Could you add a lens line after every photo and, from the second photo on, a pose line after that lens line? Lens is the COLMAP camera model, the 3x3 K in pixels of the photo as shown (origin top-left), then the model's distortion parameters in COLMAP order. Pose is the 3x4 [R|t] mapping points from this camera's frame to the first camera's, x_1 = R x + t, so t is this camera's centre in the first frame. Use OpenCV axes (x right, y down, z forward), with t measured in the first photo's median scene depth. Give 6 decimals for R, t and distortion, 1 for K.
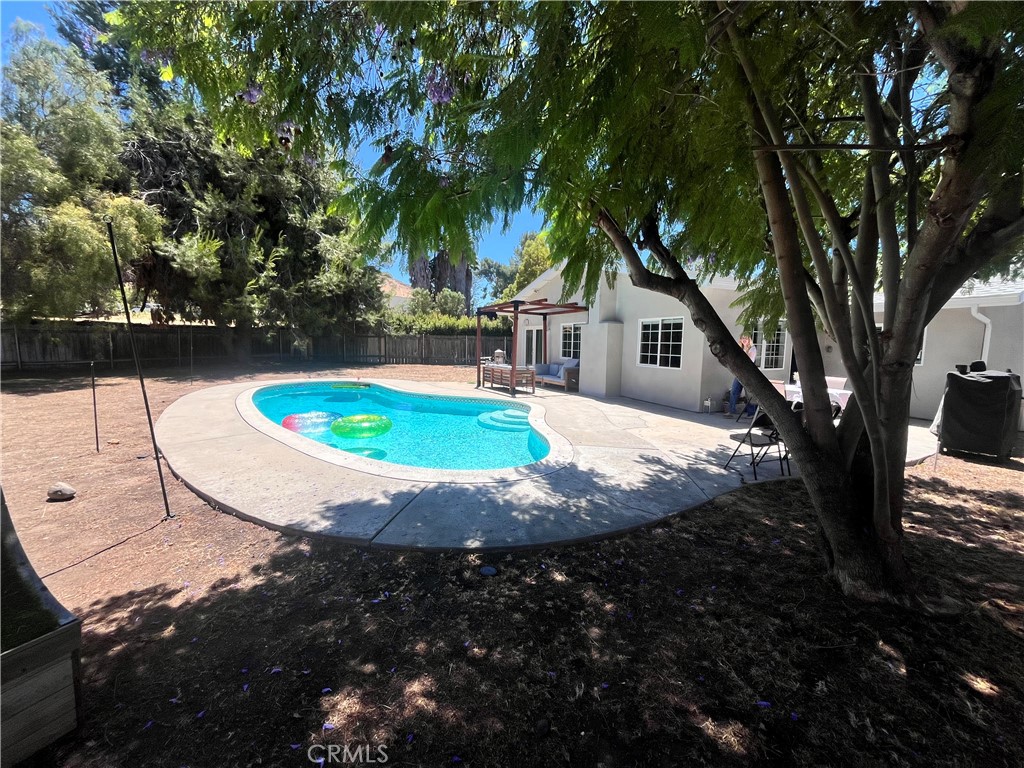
lens RADIAL K [[416.9, 0, 509.9], [0, 416.9, 388.6], [0, 0, 1]] dist [-0.000529, -0.000558]
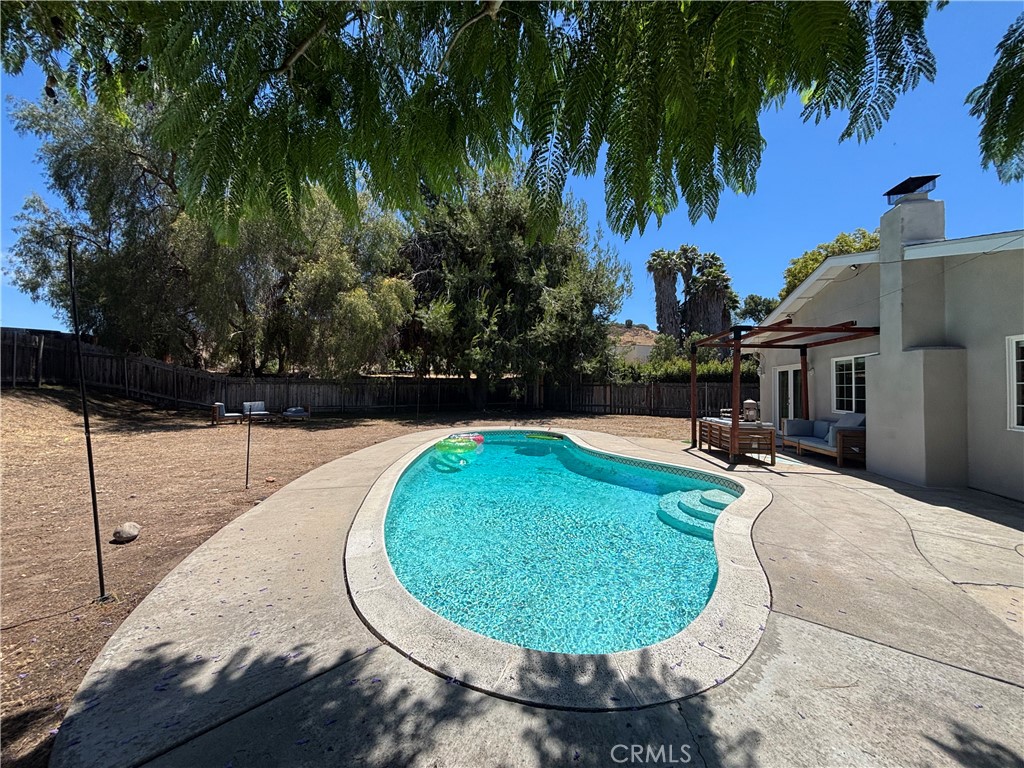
lens RADIAL K [[412.8, 0, 508.9], [0, 412.8, 381.1], [0, 0, 1]] dist [-0.000242, 0.000884]
pose [[0.821878, -0.020247, -0.569304, 0.072068], [-0.058897, 0.990992, -0.120271, -0.014044], [0.566611, 0.132378, 0.813282, 0.189855]]
